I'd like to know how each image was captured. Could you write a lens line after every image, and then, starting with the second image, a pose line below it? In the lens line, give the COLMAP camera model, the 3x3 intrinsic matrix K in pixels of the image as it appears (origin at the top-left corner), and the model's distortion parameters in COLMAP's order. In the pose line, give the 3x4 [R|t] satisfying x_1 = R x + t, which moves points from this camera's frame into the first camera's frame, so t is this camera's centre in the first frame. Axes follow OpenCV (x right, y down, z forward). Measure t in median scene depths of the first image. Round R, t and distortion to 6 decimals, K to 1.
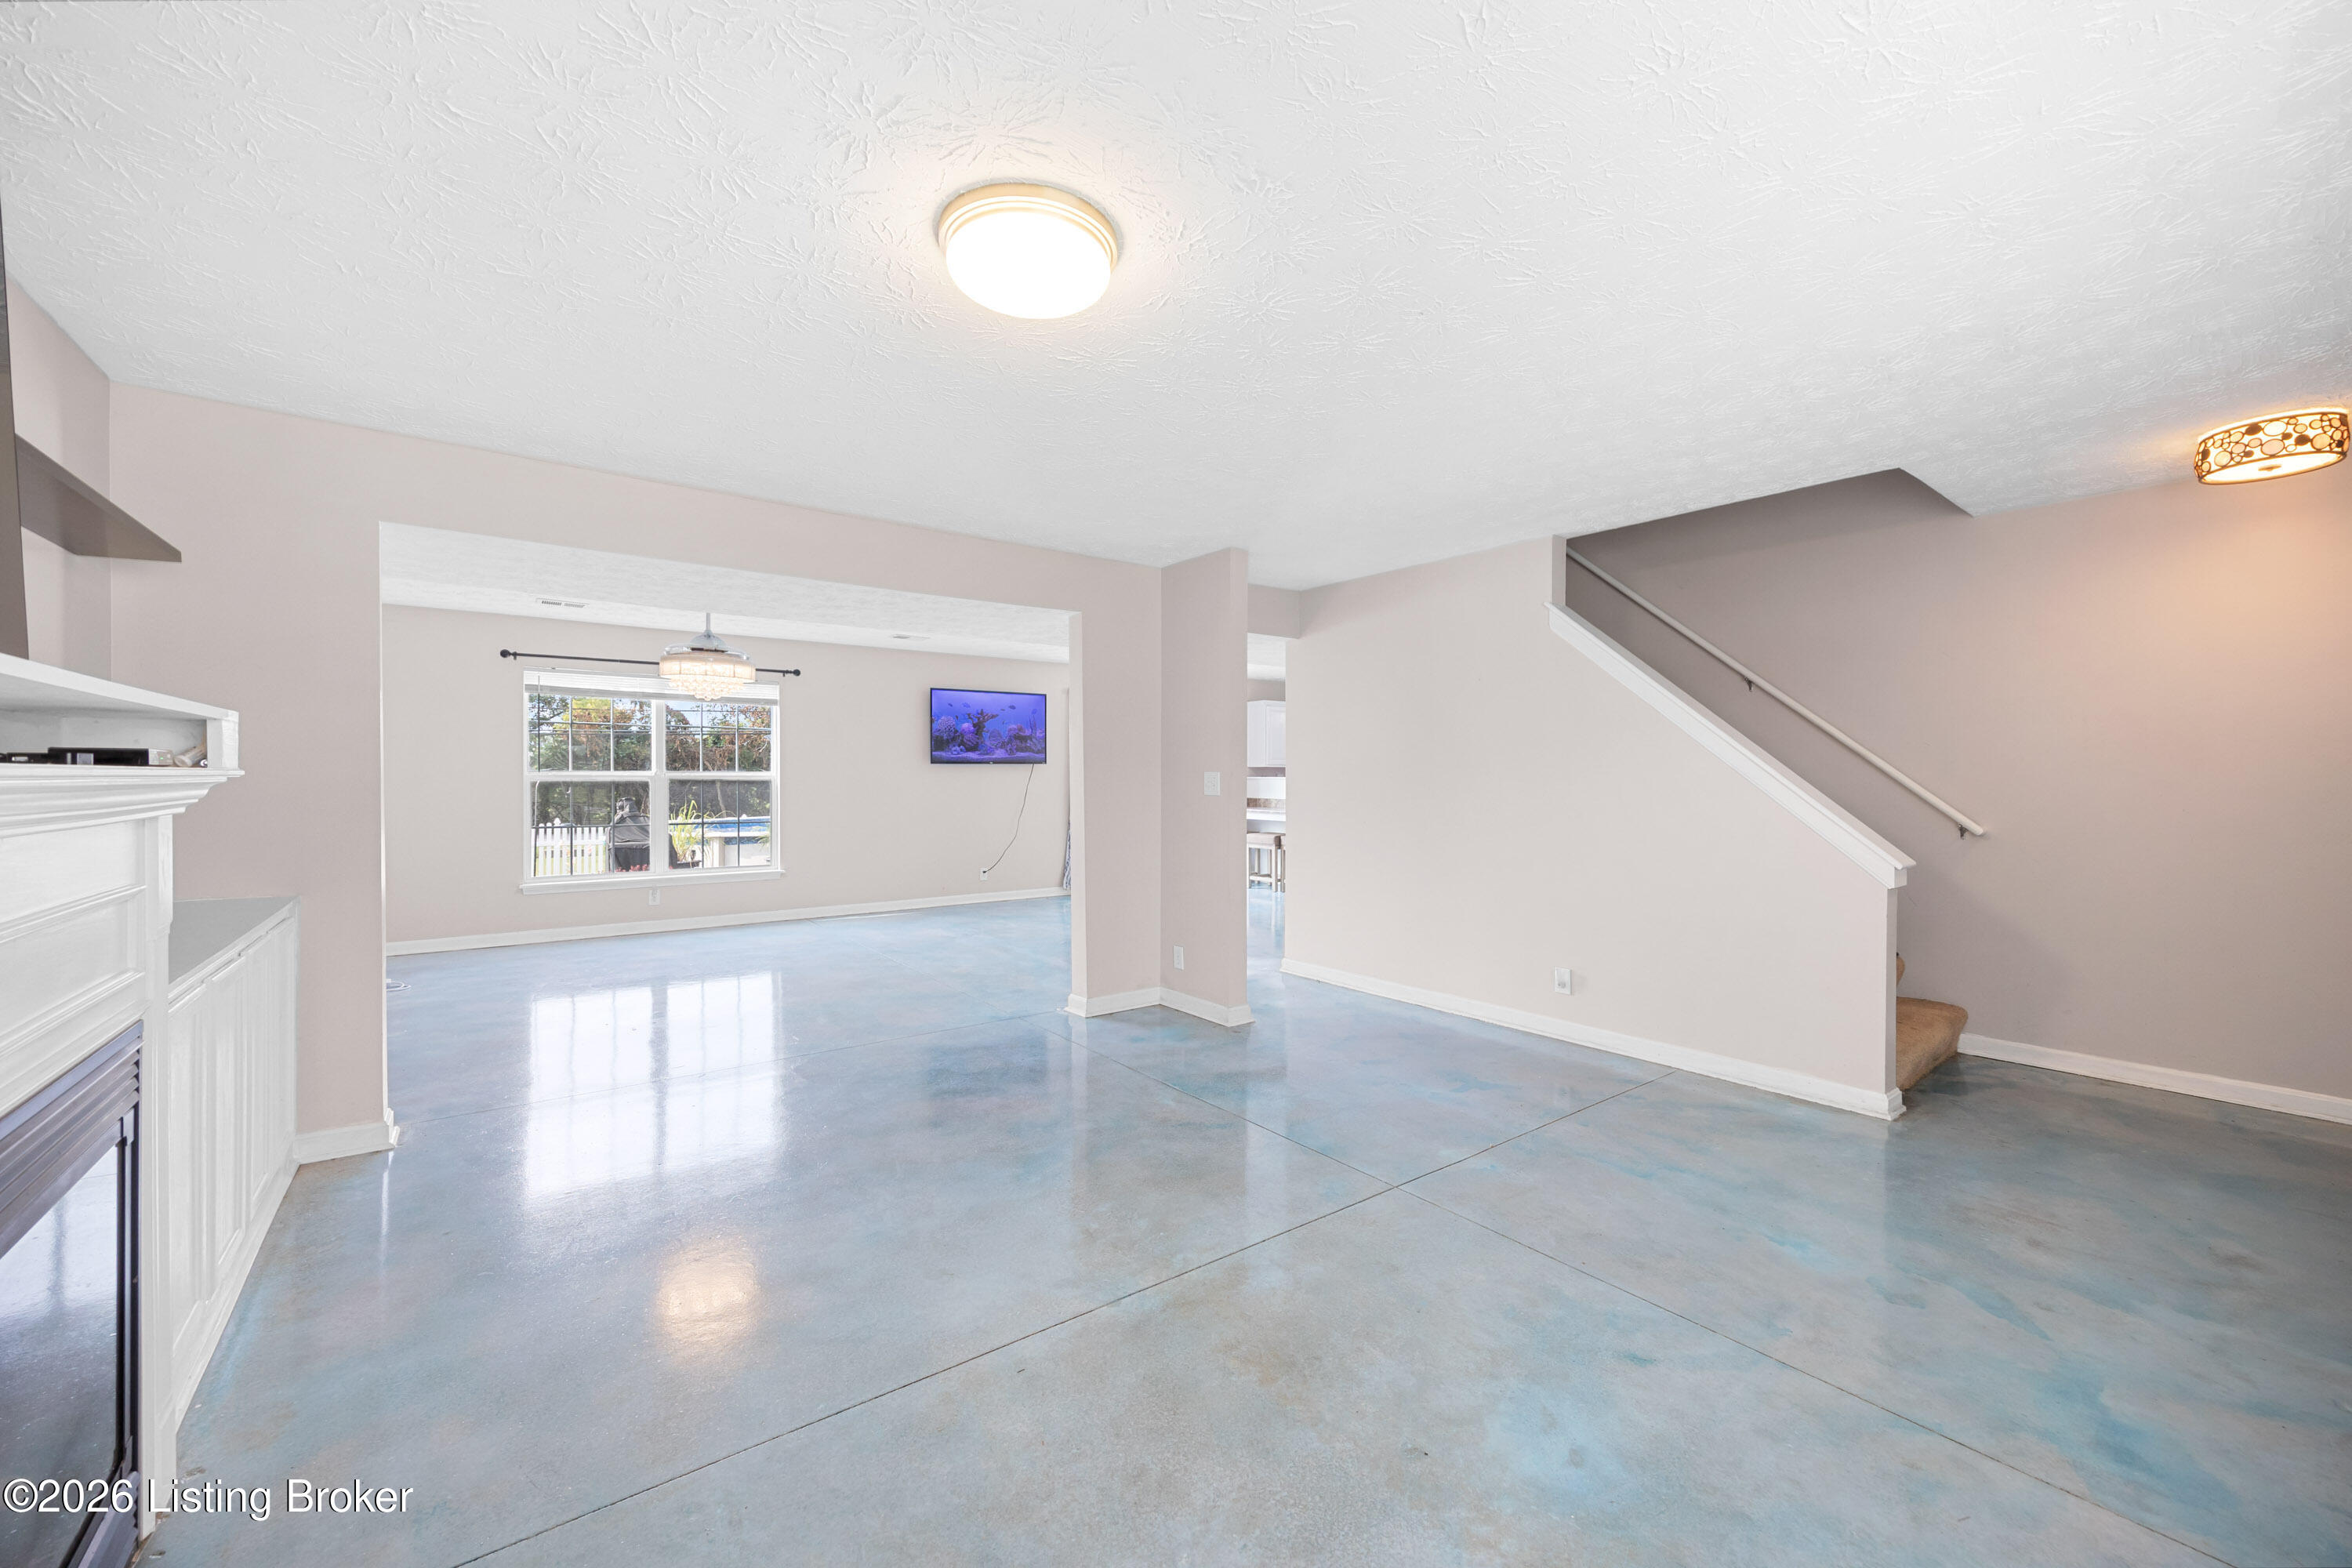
lens RADIAL K [[904.4, 0, 1181.4], [0, 904.4, 783.6], [0, 0, 1]] dist [-0.004396, -0.000222]
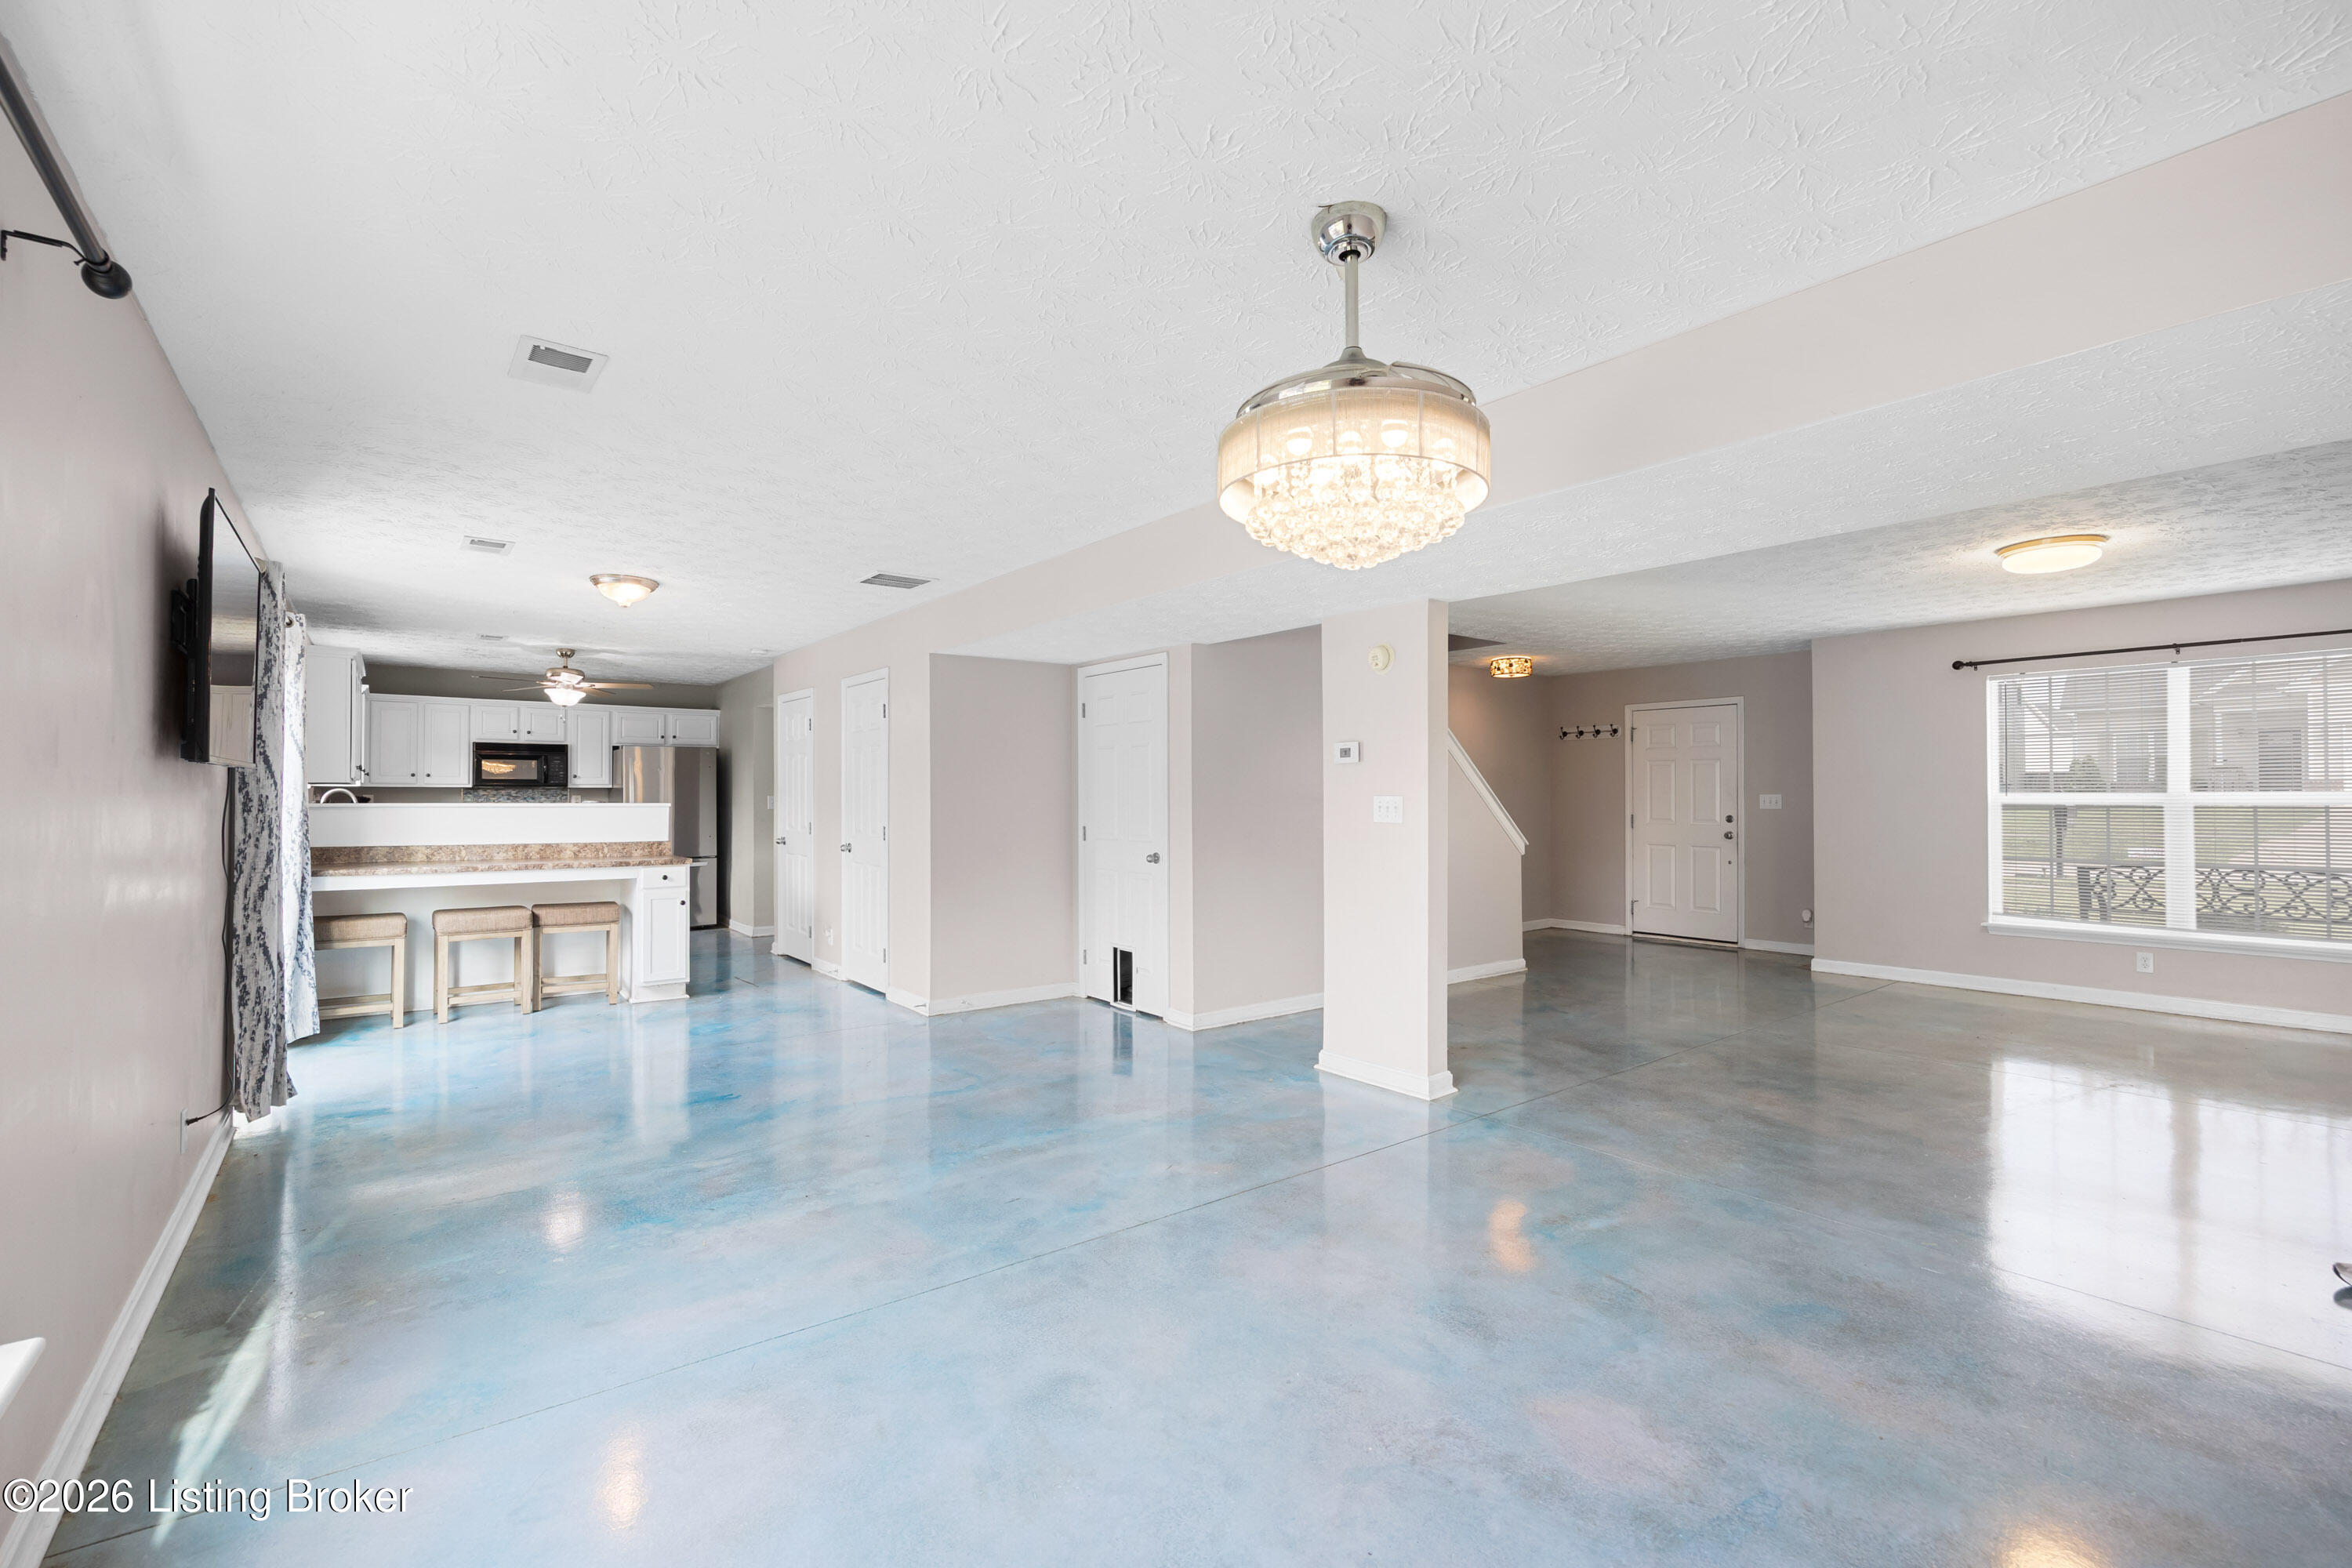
lens RADIAL K [[1009.8, 0, 1172.1], [0, 1009.8, 786.9], [0, 0, 1]] dist [-0.004959, -0.001403]
pose [[-0.000789, 0.012801, 0.999918, -1.209882], [0.010308, 0.999865, -0.012792, -0.013148], [-0.999947, 0.010297, -0.000921, 1.470735]]
